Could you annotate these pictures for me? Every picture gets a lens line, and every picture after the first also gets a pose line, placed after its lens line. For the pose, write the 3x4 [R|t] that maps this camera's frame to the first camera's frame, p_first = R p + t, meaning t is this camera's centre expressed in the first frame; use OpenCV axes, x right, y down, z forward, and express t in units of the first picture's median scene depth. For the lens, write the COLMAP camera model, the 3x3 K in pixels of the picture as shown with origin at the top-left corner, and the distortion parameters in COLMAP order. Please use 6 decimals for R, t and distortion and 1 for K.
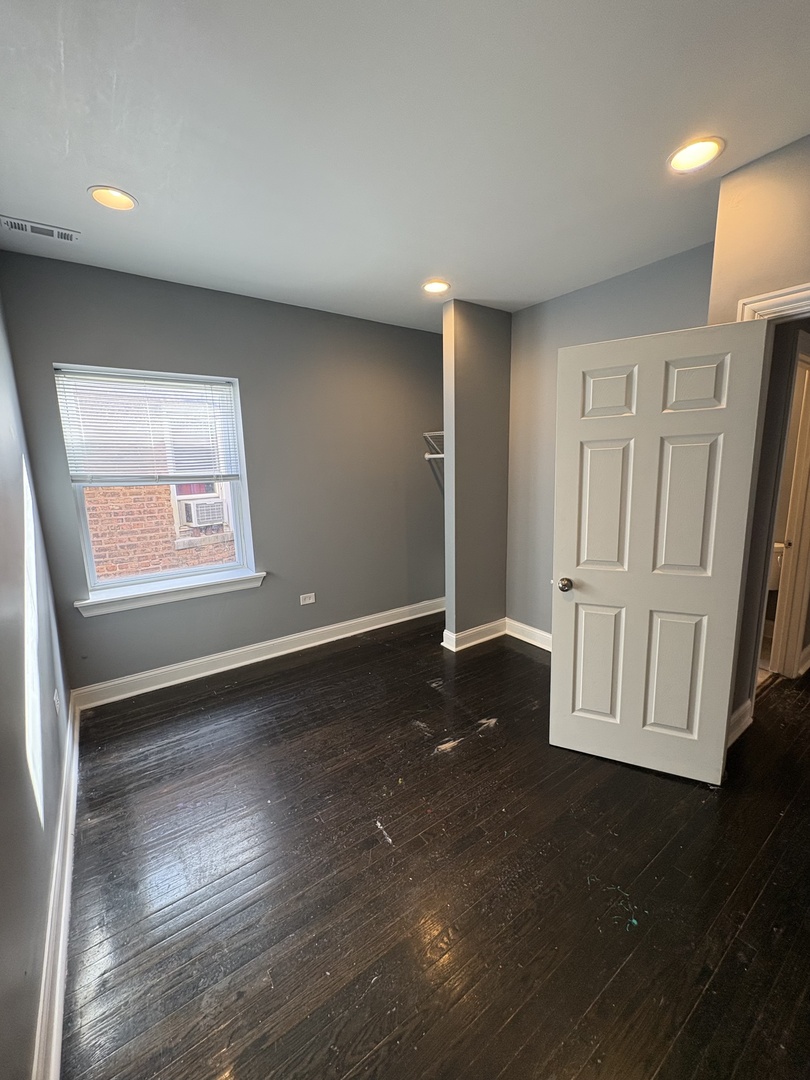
lens RADIAL K [[428.3, 0, 402.8], [0, 428.3, 542.6], [0, 0, 1]] dist [-0.002917, -0.001098]
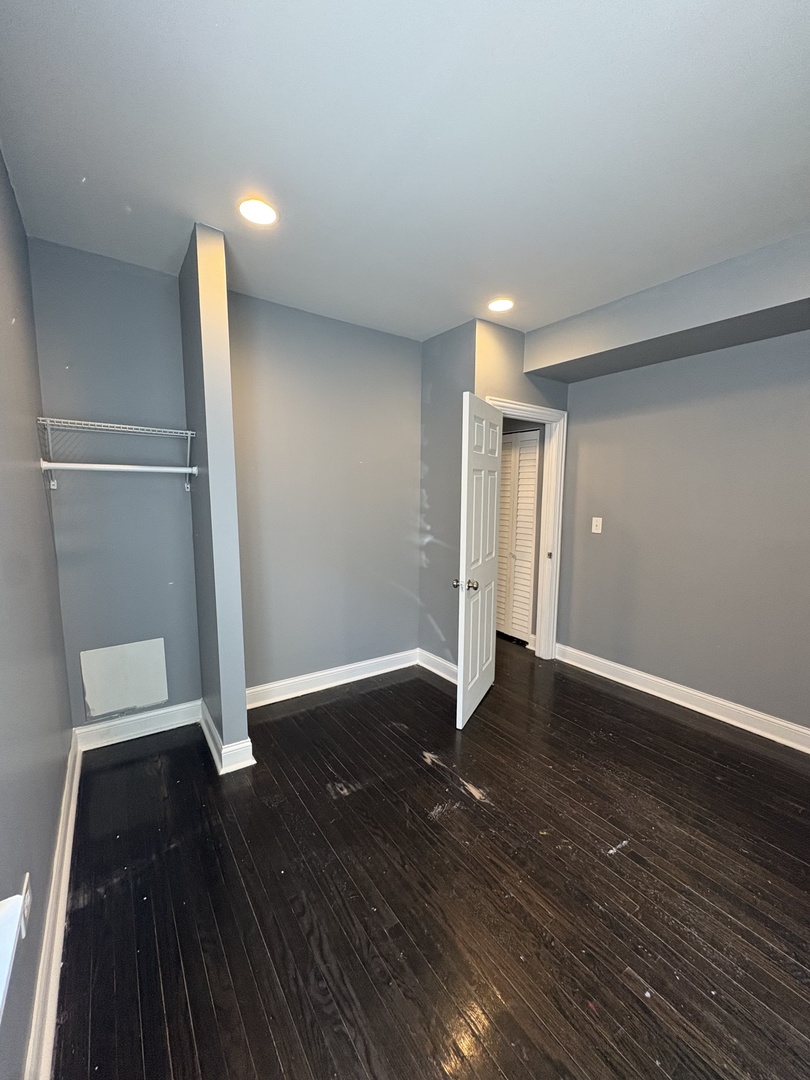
lens RADIAL K [[428.3, 0, 403.7], [0, 428.3, 542.2], [0, 0, 1]] dist [-0.002917, -0.001098]
pose [[0.010196, -0.087266, 0.996133, -0.709548], [0.179032, 0.980247, 0.084042, -0.133505], [-0.983790, 0.177483, 0.025618, 0.980150]]
